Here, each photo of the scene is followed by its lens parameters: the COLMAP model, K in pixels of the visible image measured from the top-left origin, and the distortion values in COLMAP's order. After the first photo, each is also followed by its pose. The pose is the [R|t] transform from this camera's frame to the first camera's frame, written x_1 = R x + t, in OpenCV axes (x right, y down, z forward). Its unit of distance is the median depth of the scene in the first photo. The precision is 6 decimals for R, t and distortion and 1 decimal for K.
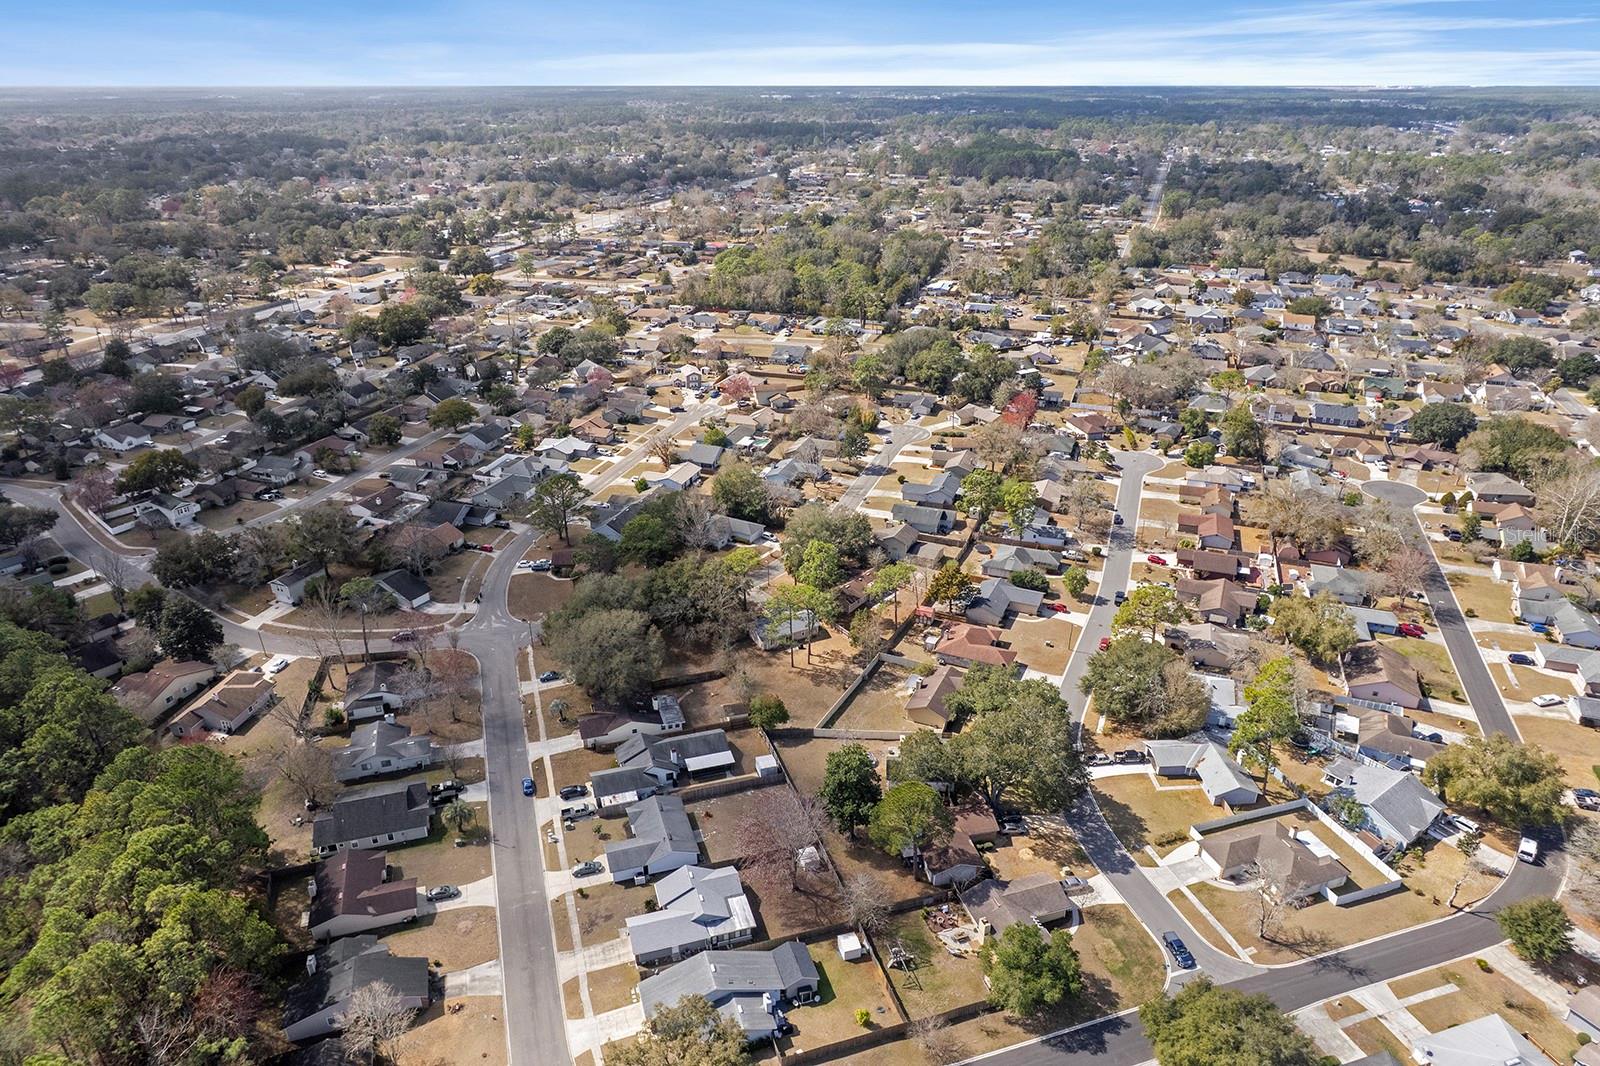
lens RADIAL K [[1028.5, 0, 797.3], [0, 1028.5, 547.2], [0, 0, 1]] dist [-0.080707, 0.075676]
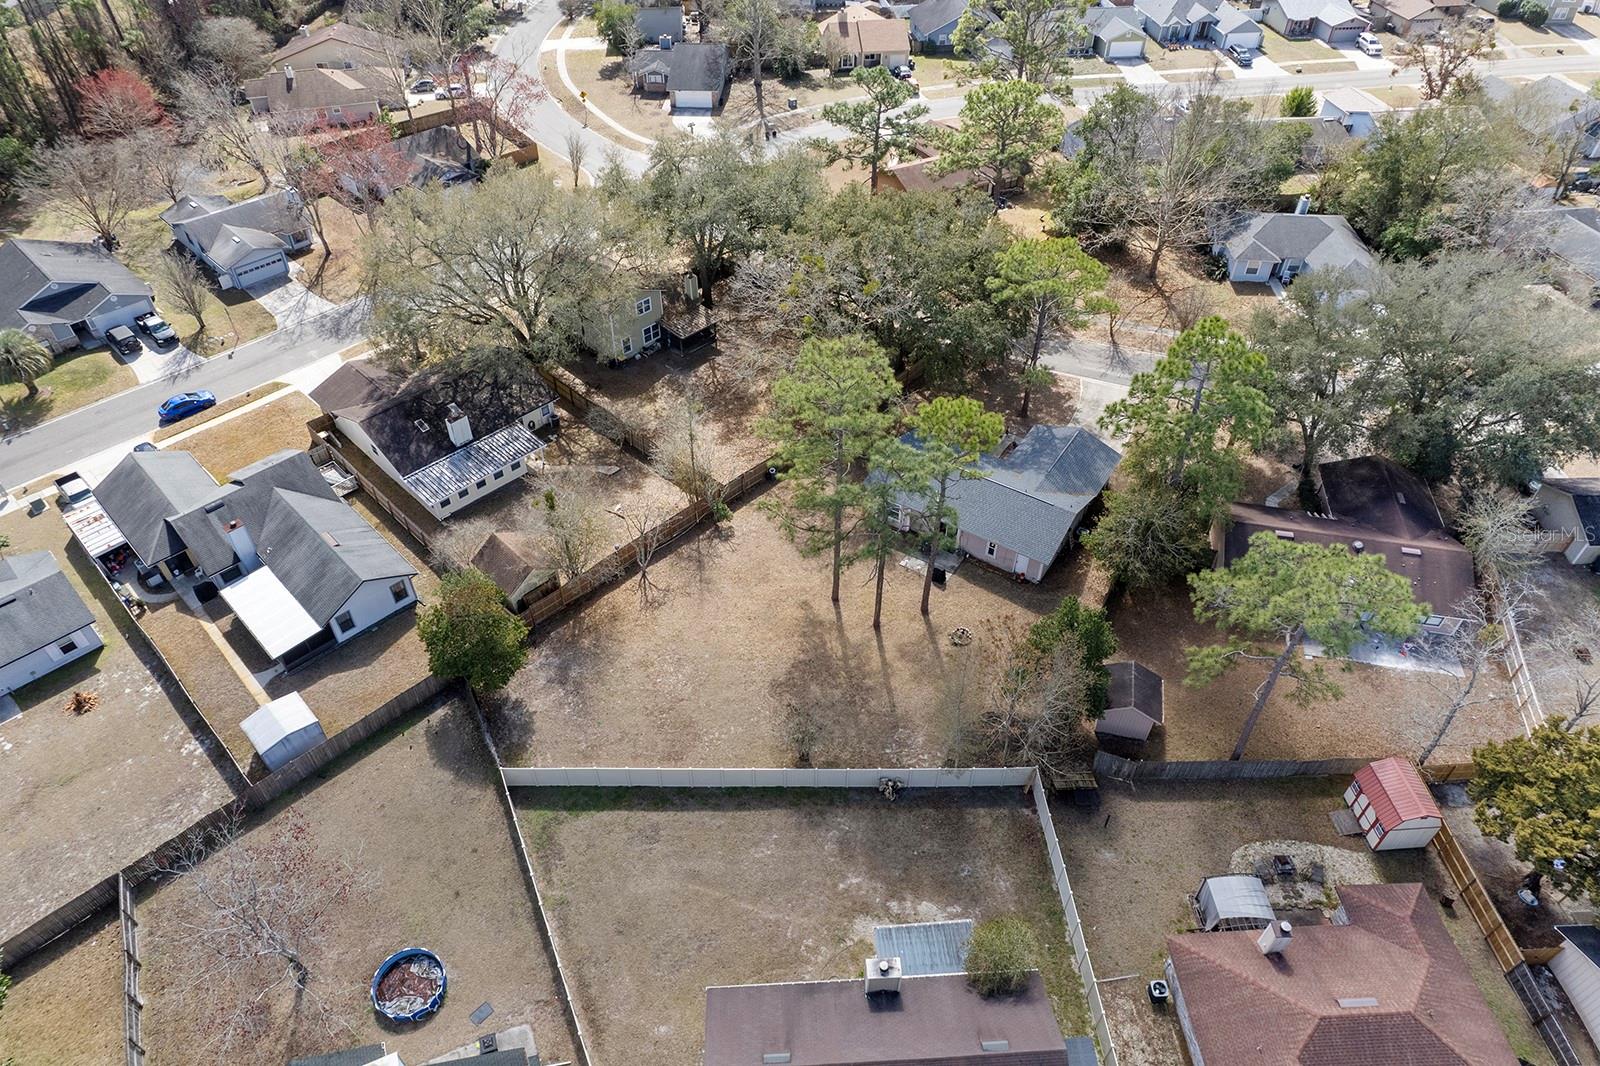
lens RADIAL K [[1028.5, 0, 797.3], [0, 1028.5, 547.2], [0, 0, 1]] dist [-0.080707, 0.075676]
pose [[0.464925, 0.611864, -0.639897, 0.160060], [-0.382495, 0.790644, 0.478101, -0.040574], [0.798463, 0.022476, 0.601624, 0.671964]]
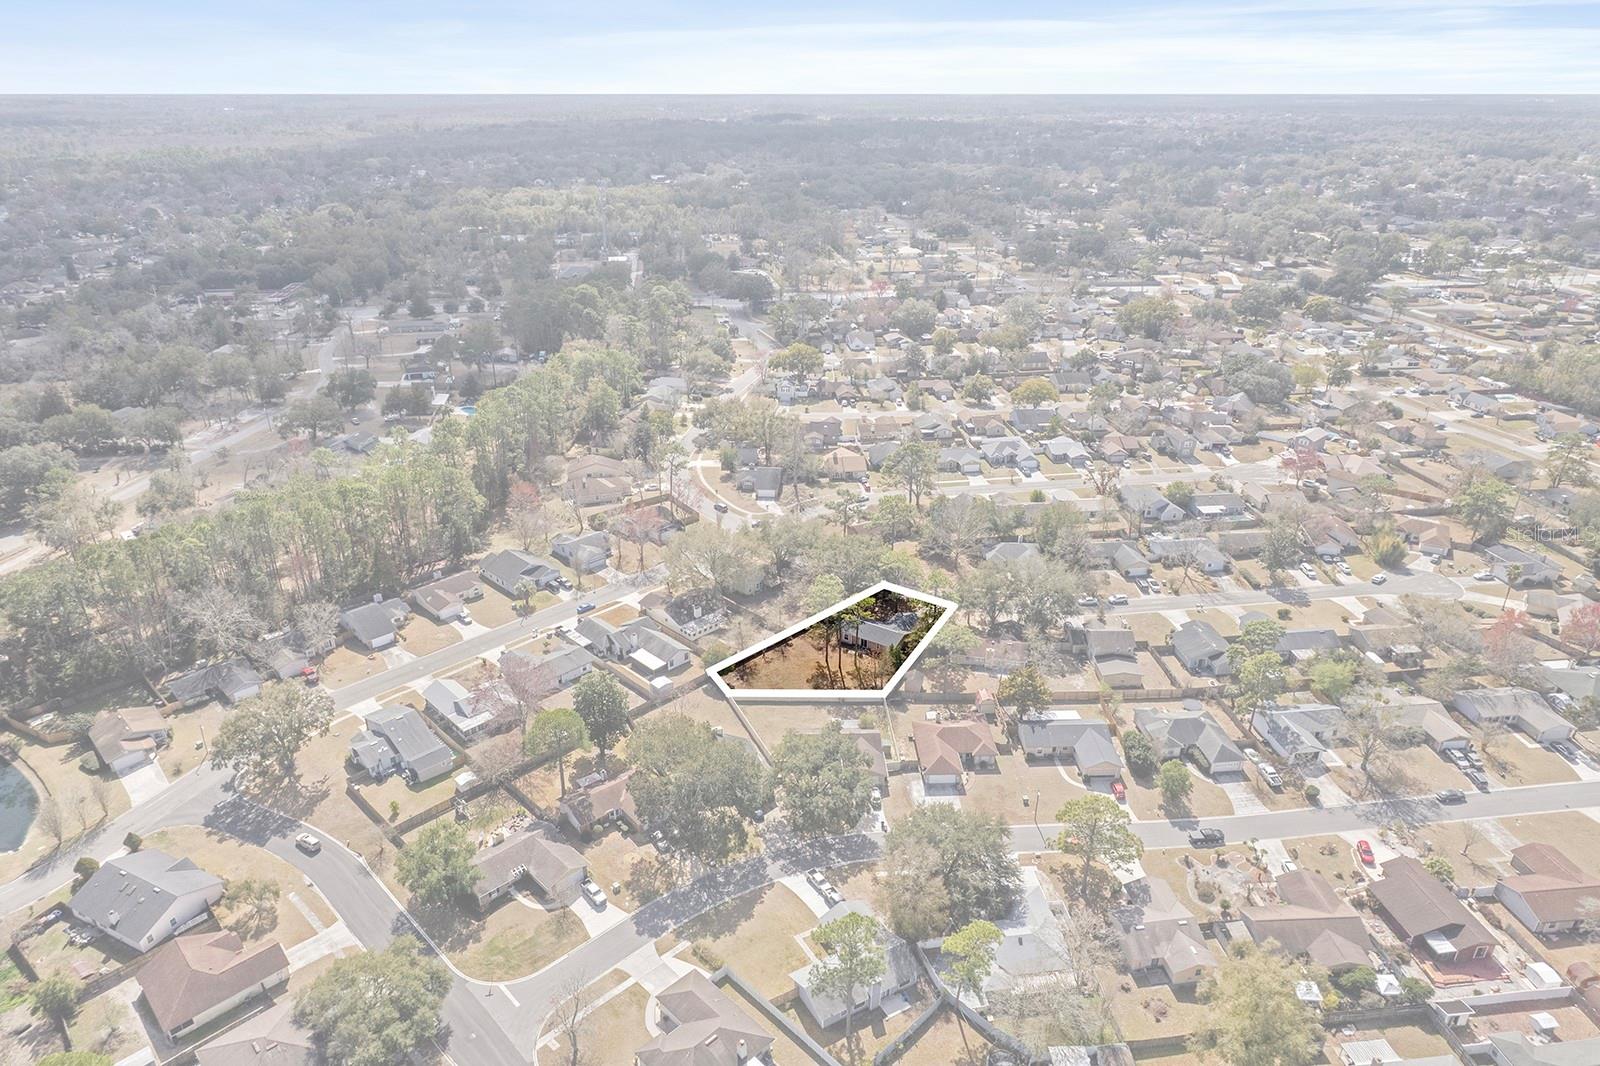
lens RADIAL K [[1028.5, 0, 797.3], [0, 1028.5, 547.2], [0, 0, 1]] dist [-0.080707, 0.075676]
pose [[0.453871, 0.383325, -0.804402, 0.634987], [-0.385078, 0.898469, 0.210877, -0.156682], [0.803565, 0.214046, 0.555399, 0.333001]]
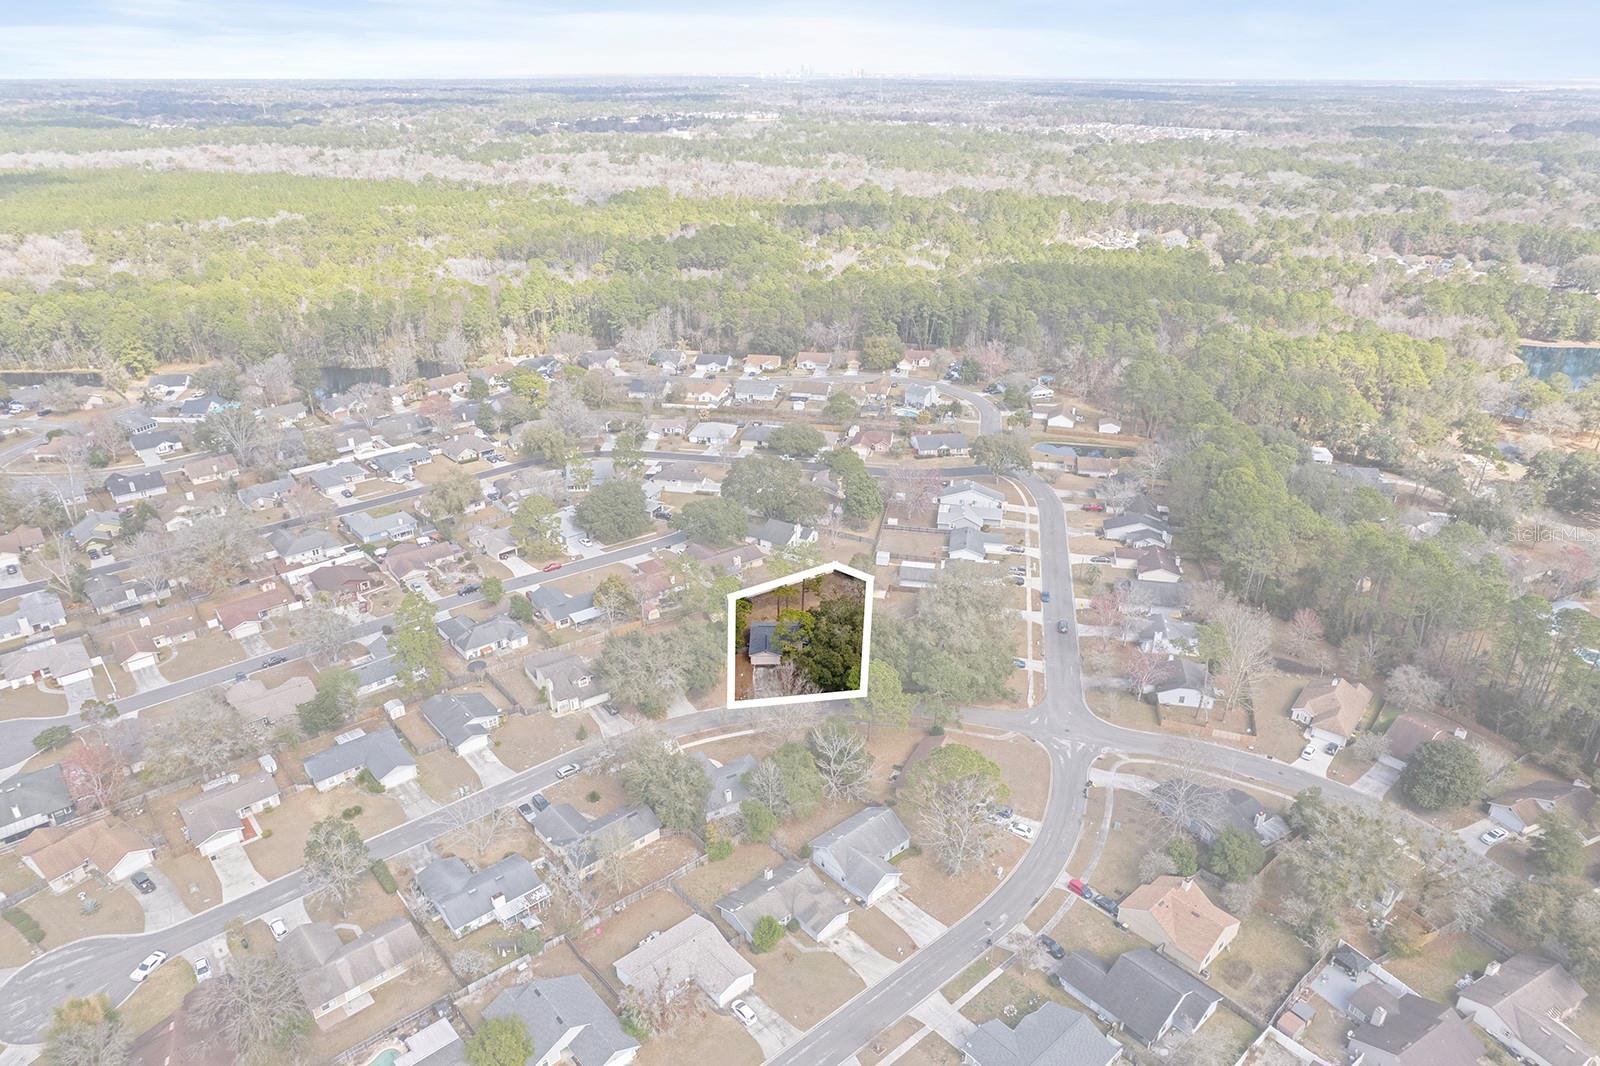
lens RADIAL K [[1028.5, 0, 797.3], [0, 1028.5, 547.2], [0, 0, 1]] dist [-0.080707, 0.075676]
pose [[-0.878519, -0.206929, 0.430563, -0.391400], [0.200008, 0.659181, 0.724898, -0.626559], [-0.433821, 0.722953, -0.537716, 1.309673]]
